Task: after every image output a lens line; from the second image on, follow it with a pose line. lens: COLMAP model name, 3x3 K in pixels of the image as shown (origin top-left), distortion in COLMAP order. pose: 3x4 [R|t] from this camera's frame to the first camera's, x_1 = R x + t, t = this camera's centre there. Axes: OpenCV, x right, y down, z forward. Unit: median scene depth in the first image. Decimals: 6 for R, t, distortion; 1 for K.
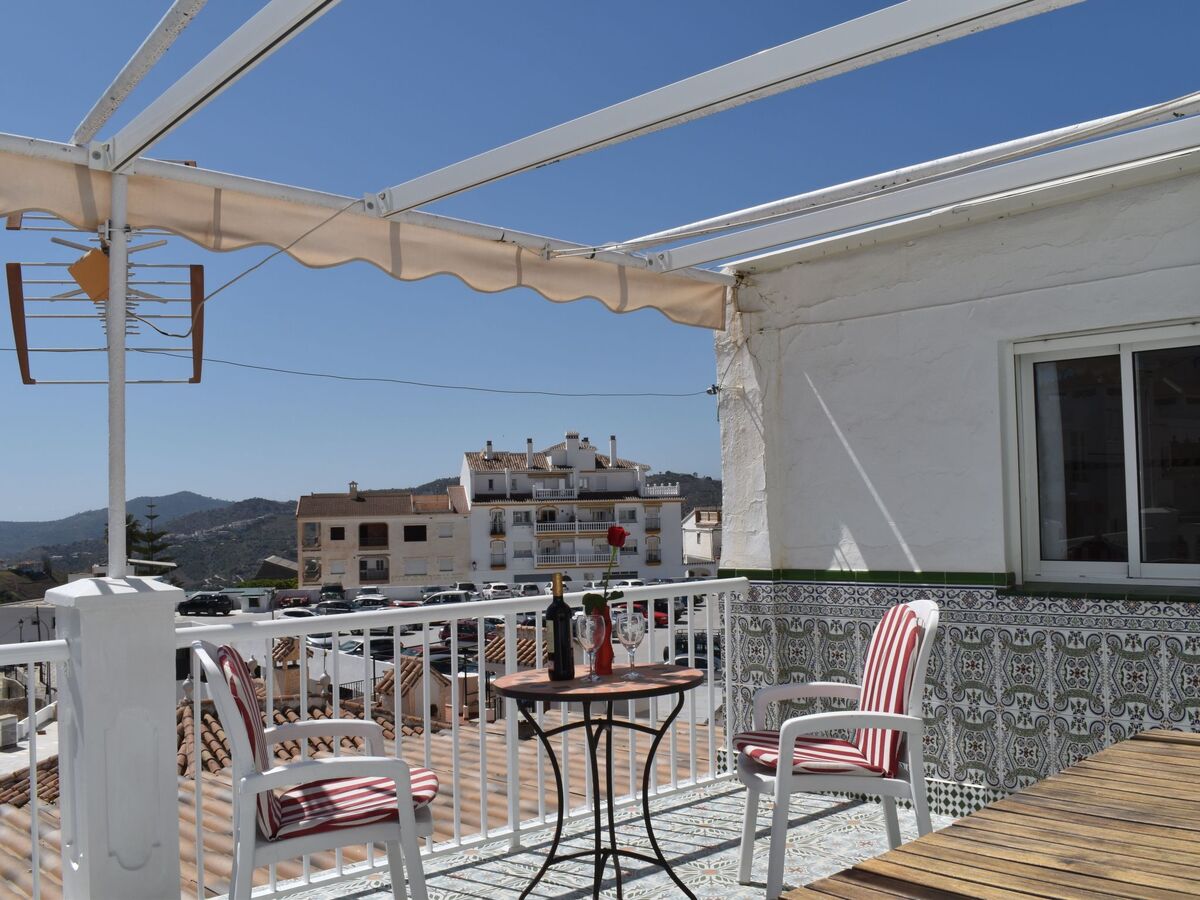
lens RADIAL K [[1138.6, 0, 602.8], [0, 1138.6, 449.0], [0, 0, 1]] dist [-0.086914, 0.000000]
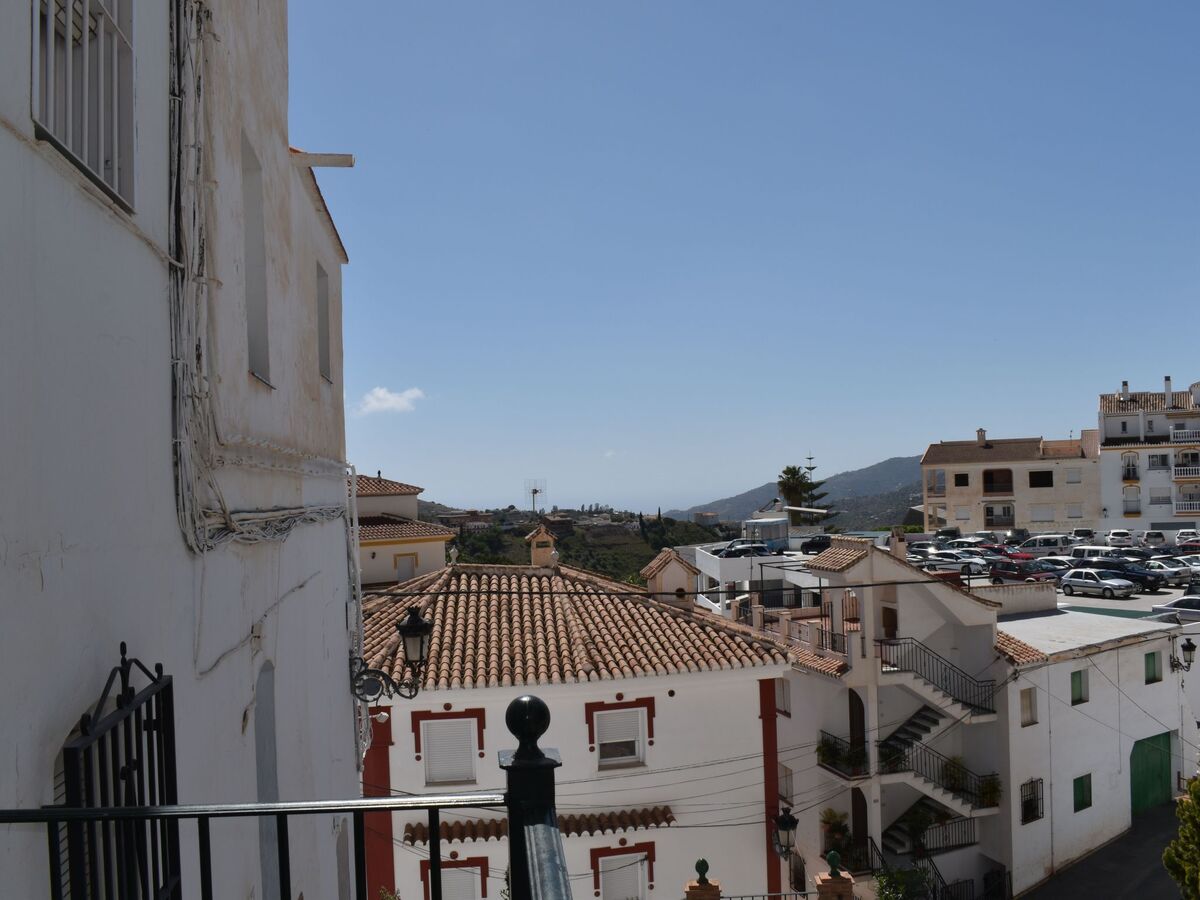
lens RADIAL K [[1138.6, 0, 597.5], [0, 1138.6, 457.3], [0, 0, 1]] dist [-0.086914, 0.000000]
pose [[0.795331, -0.018258, -0.605901, 0.116892], [0.044244, 0.998629, 0.027985, 0.011072], [0.604559, -0.049065, 0.795048, -0.002325]]
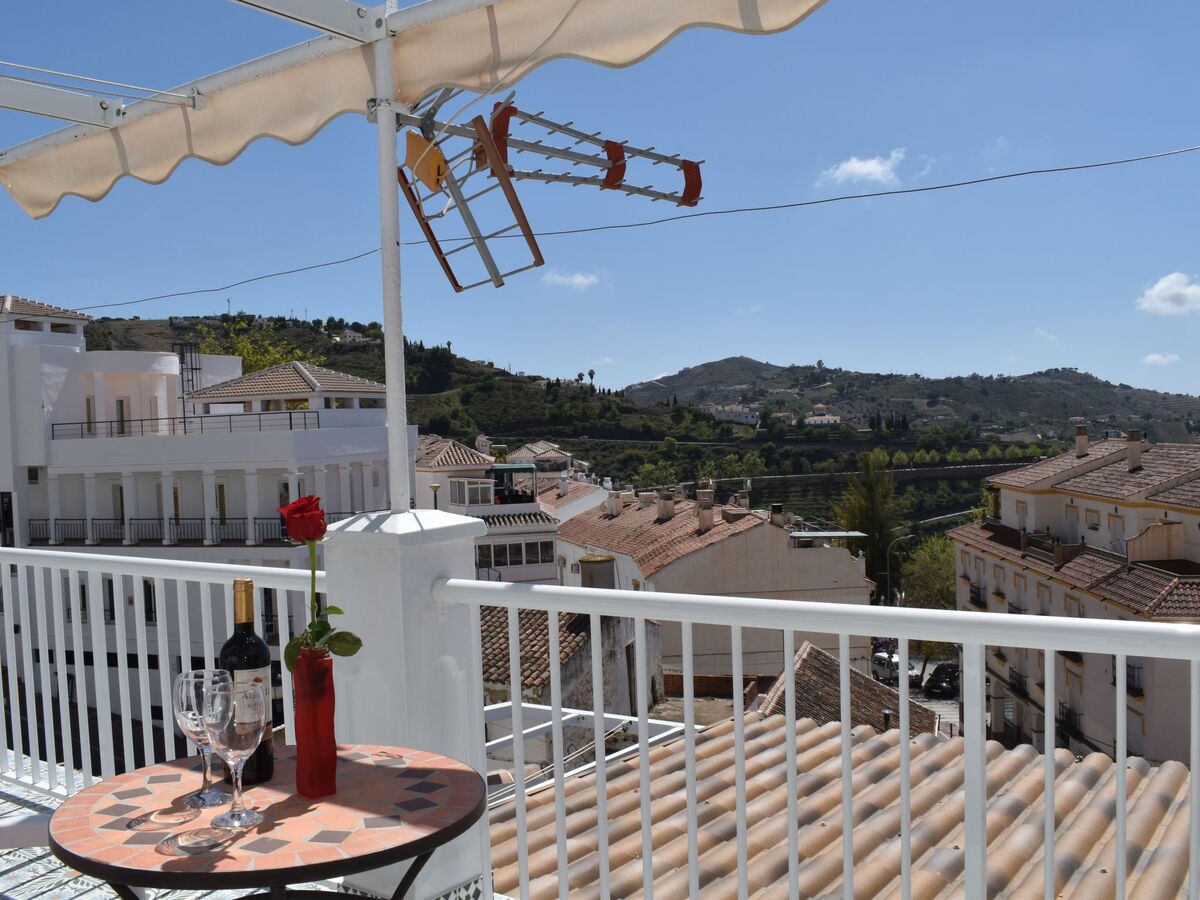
lens RADIAL K [[1138.6, 0, 595.6], [0, 1138.6, 448.3], [0, 0, 1]] dist [-0.086914, 0.000000]
pose [[0.221541, 0.037275, -0.974438, 0.014597], [0.073775, 0.995765, 0.054864, 0.000934], [0.972356, -0.084044, 0.217853, 0.030630]]
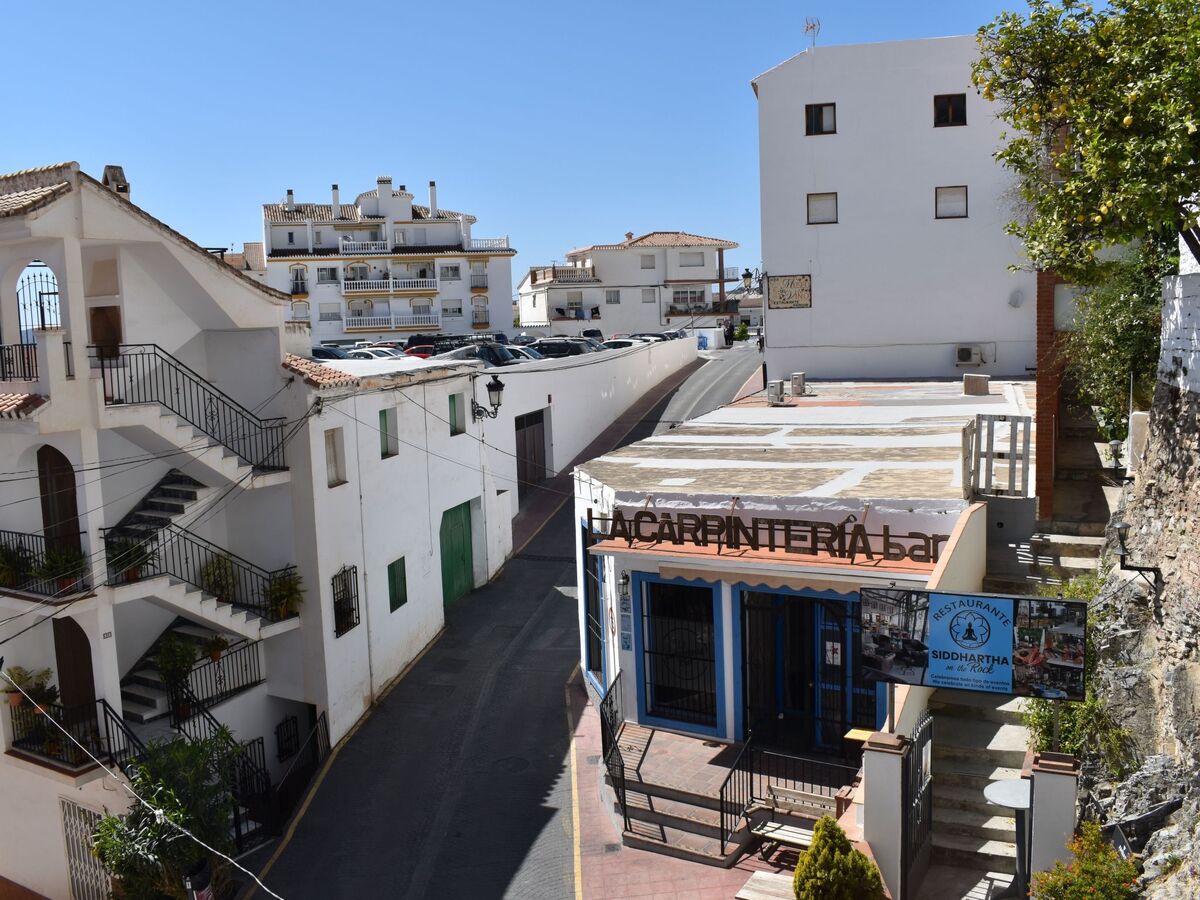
lens RADIAL K [[1138.6, 0, 595.9], [0, 1138.6, 444.0], [0, 0, 1]] dist [-0.086914, 0.000000]
pose [[0.995384, -0.023672, 0.093009, 0.050287], [0.009672, 0.988914, 0.148176, 0.062313], [-0.095486, -0.146592, 0.984578, 0.109251]]
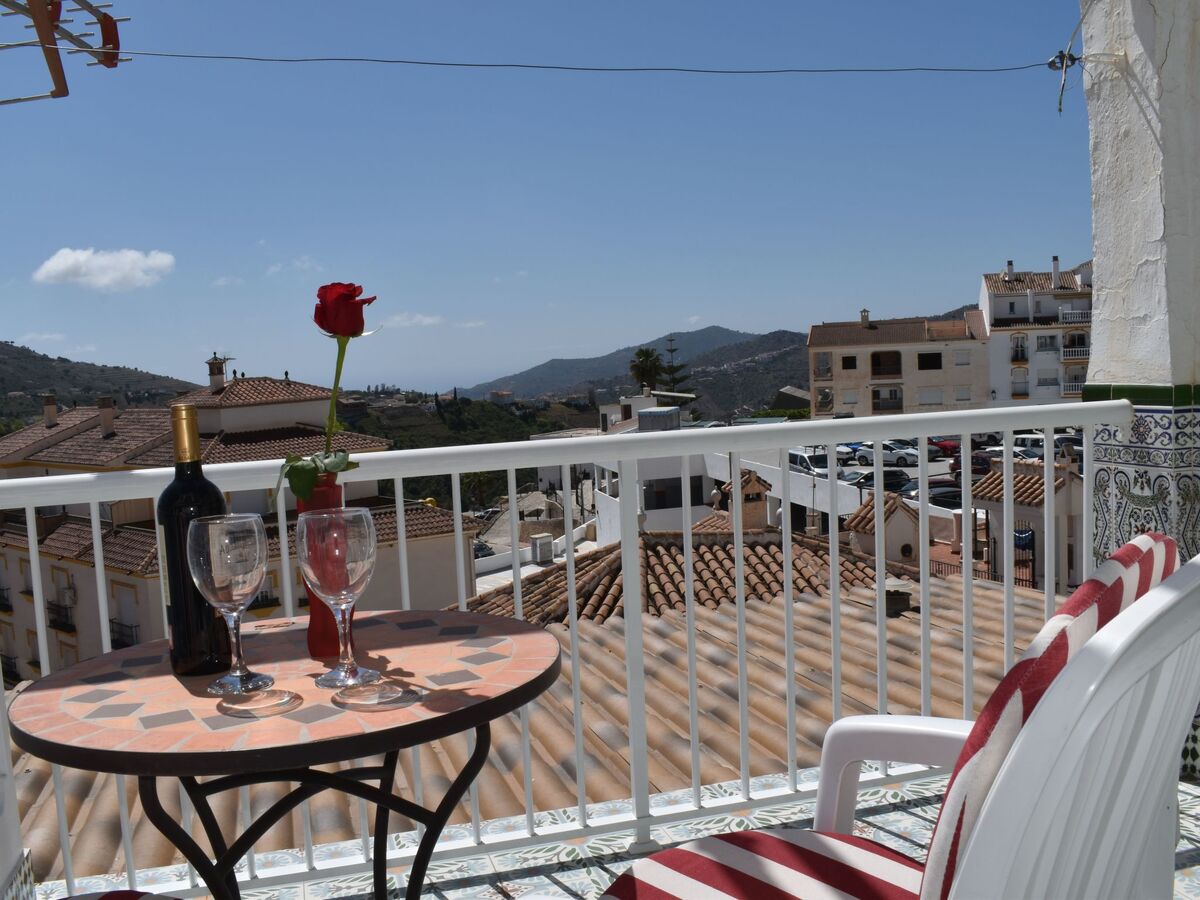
lens RADIAL K [[1138.6, 0, 593.2], [0, 1138.6, 453.2], [0, 0, 1]] dist [-0.086914, 0.000000]
pose [[0.895043, 0.018588, -0.445592, 0.006774], [0.049683, 0.988756, 0.141044, 0.002418], [0.443203, -0.148379, 0.884056, 0.019668]]
